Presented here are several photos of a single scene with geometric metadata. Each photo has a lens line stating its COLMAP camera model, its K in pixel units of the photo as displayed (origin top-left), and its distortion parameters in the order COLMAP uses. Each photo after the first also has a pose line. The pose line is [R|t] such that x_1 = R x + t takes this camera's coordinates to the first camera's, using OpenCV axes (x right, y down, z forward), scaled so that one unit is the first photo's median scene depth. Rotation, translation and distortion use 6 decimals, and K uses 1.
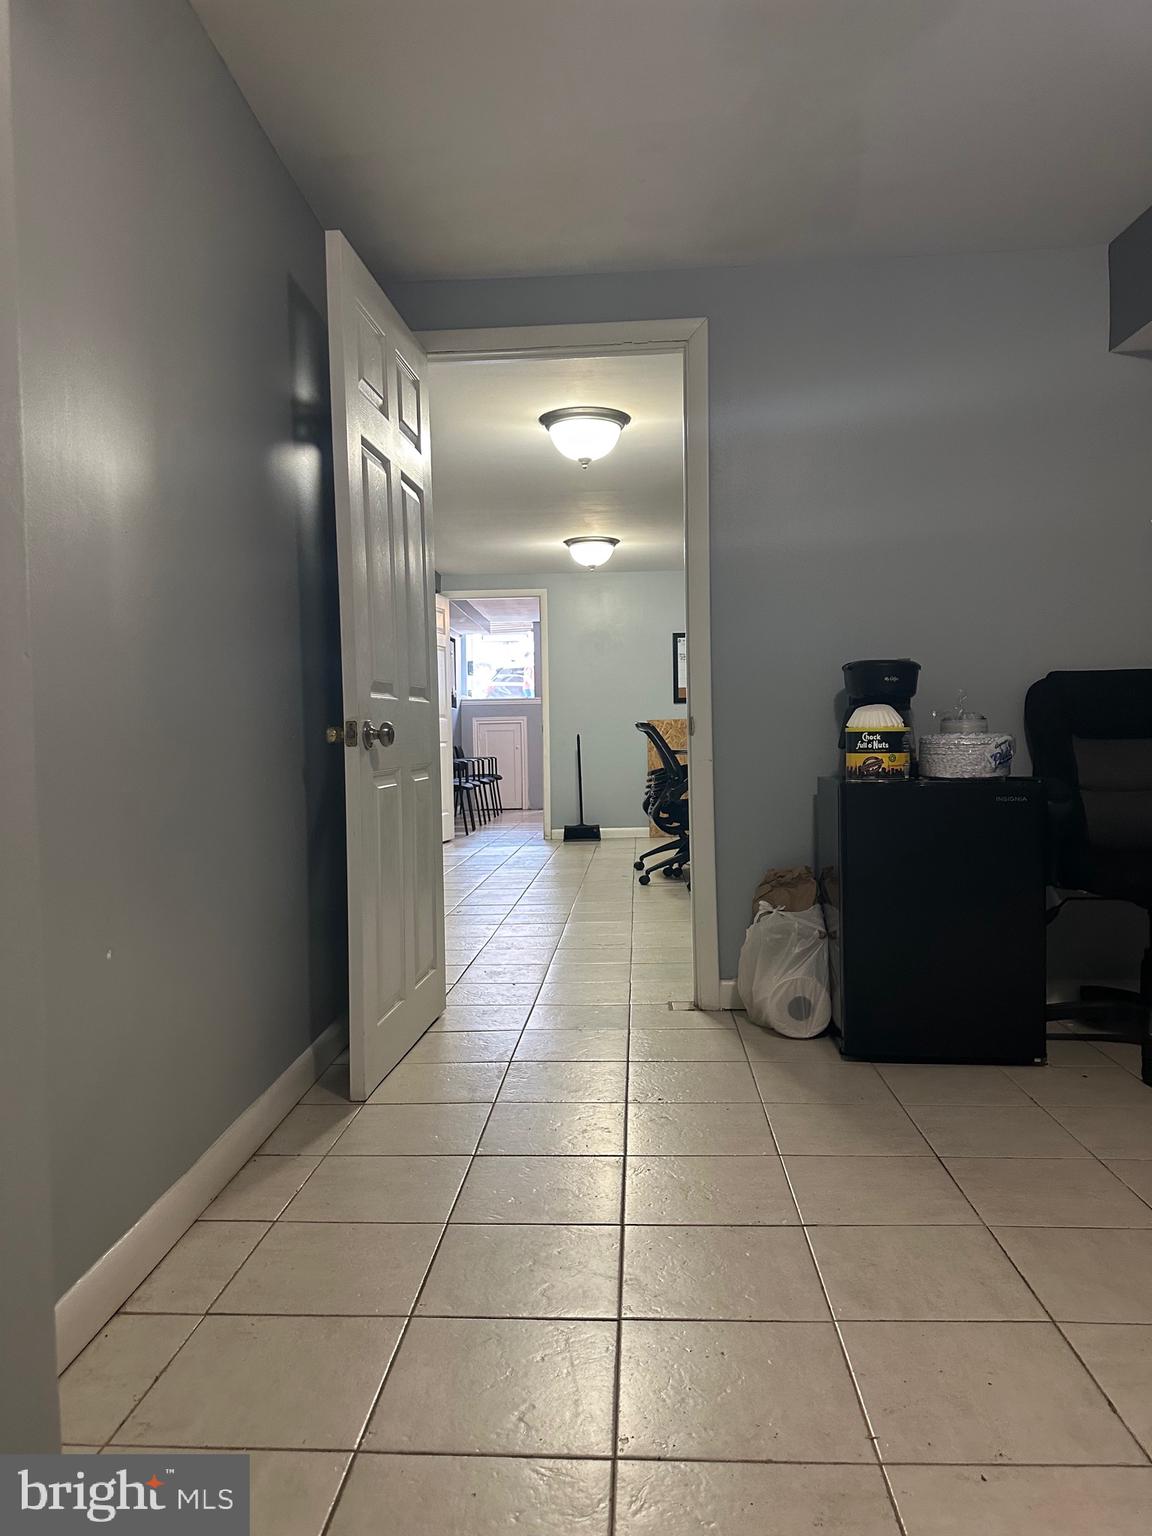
lens RADIAL K [[1087.7, 0, 571.3], [0, 1087.7, 777.2], [0, 0, 1]] dist [0.071807, -0.092343]
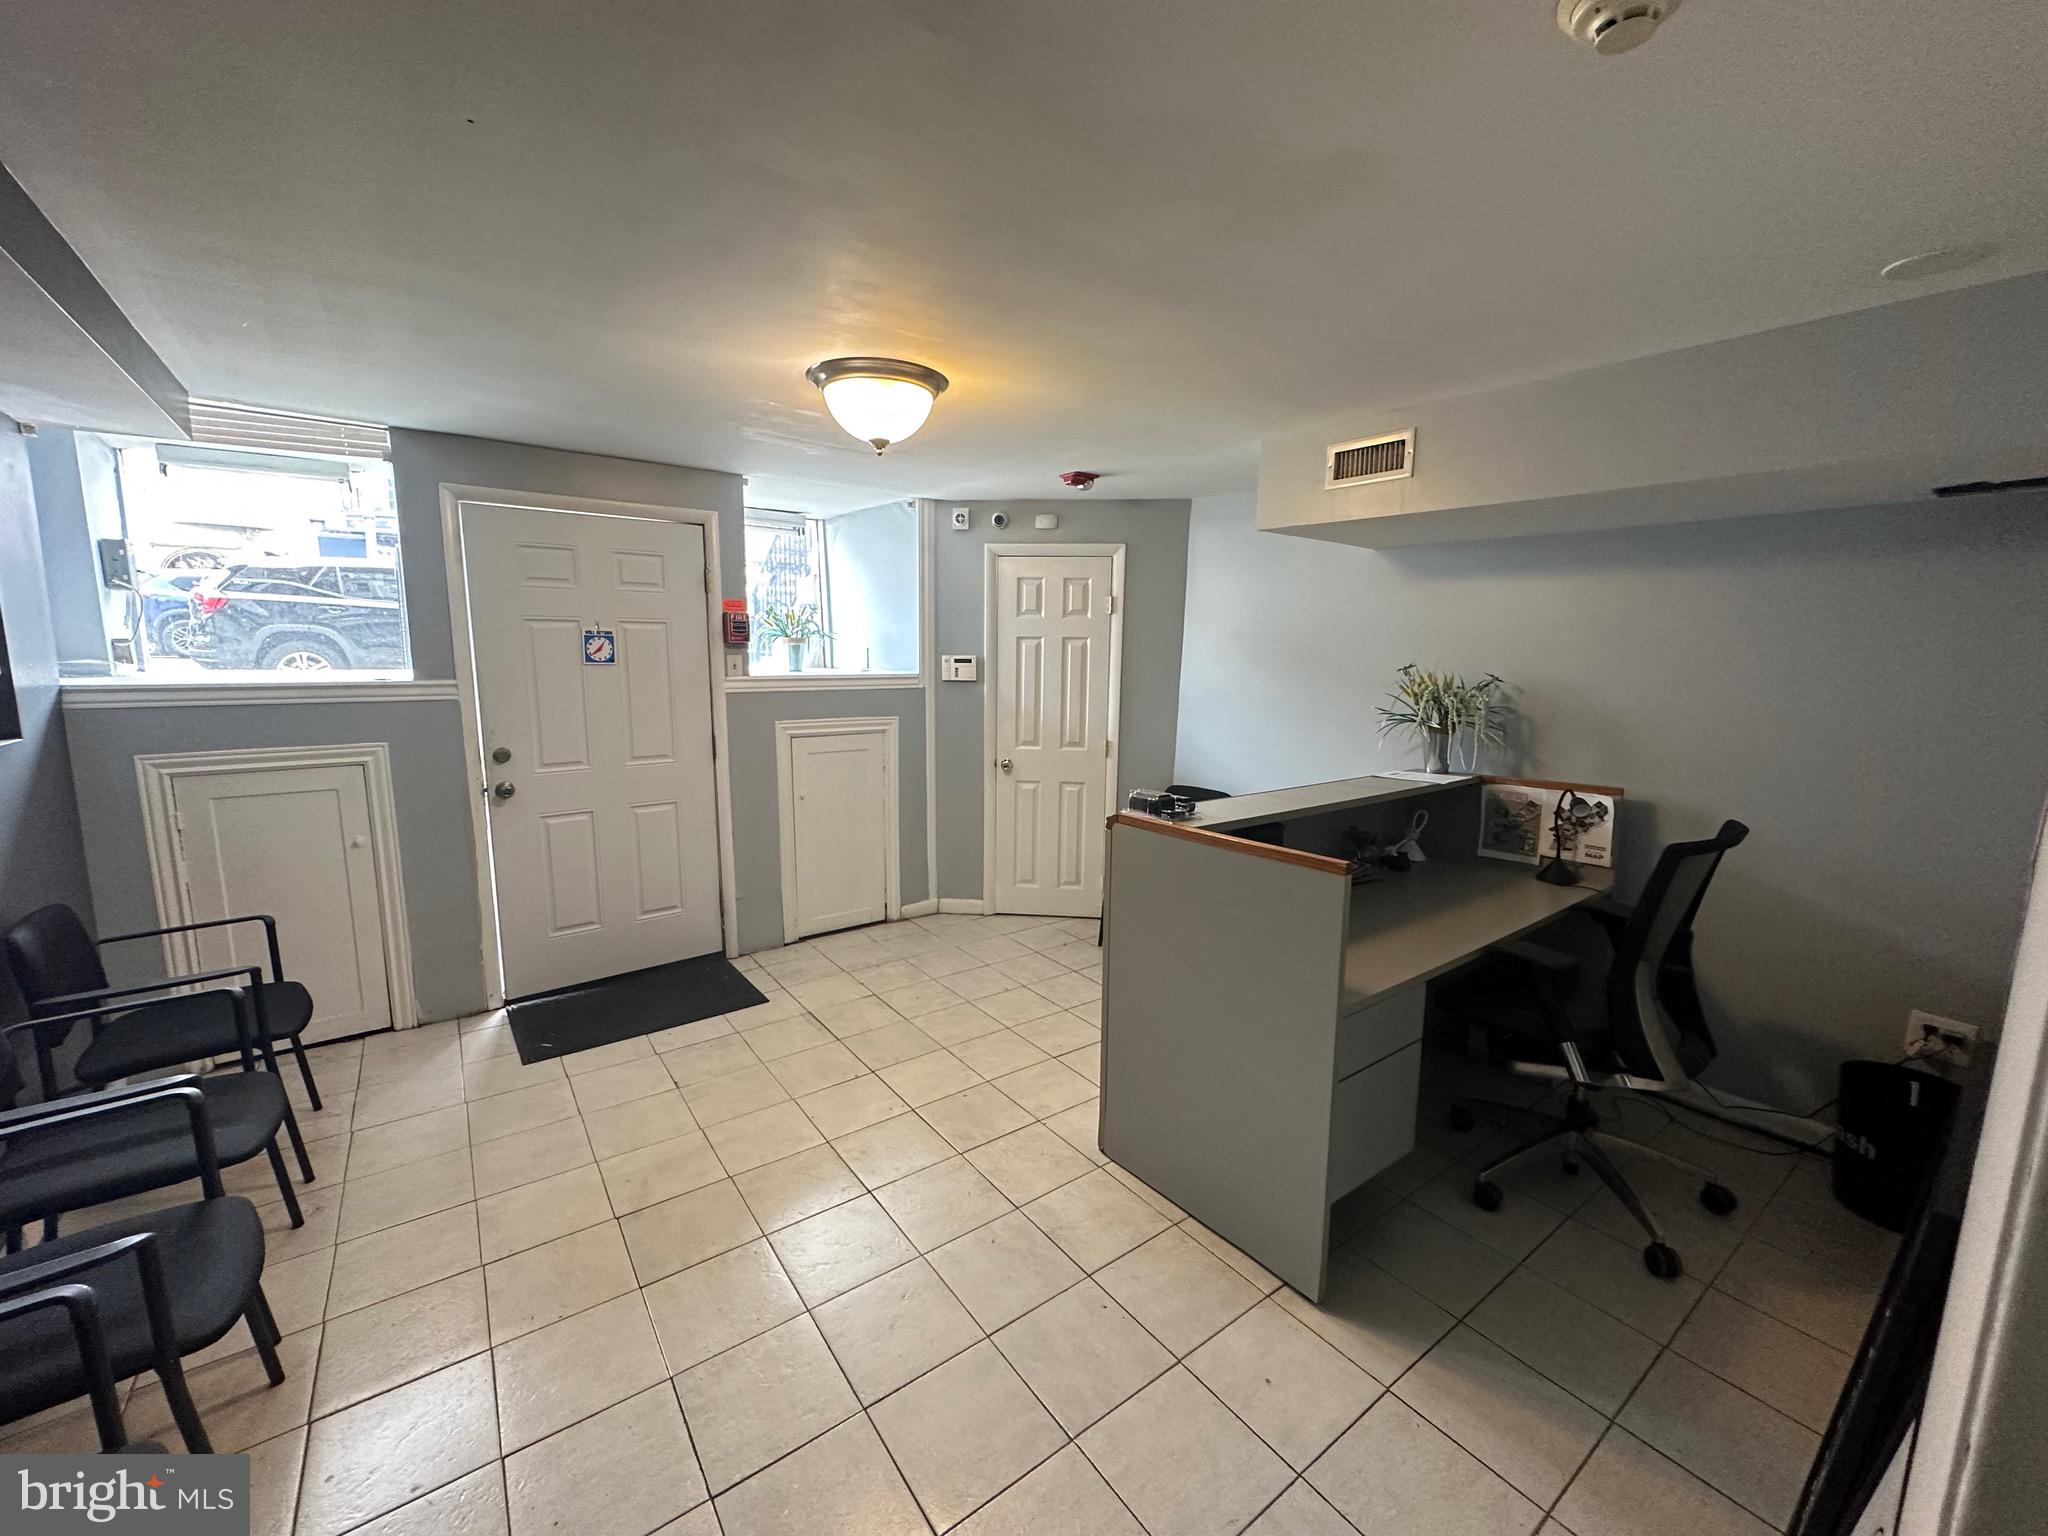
lens RADIAL K [[818.7, 0, 1023.1], [0, 818.7, 773.3], [0, 0, 1]] dist [0.001353, -0.000118]
pose [[0.770646, -0.068734, 0.633546, -0.351566], [-0.001991, 0.993902, 0.110252, -0.512774], [-0.637261, -0.086227, 0.765809, 4.948591]]
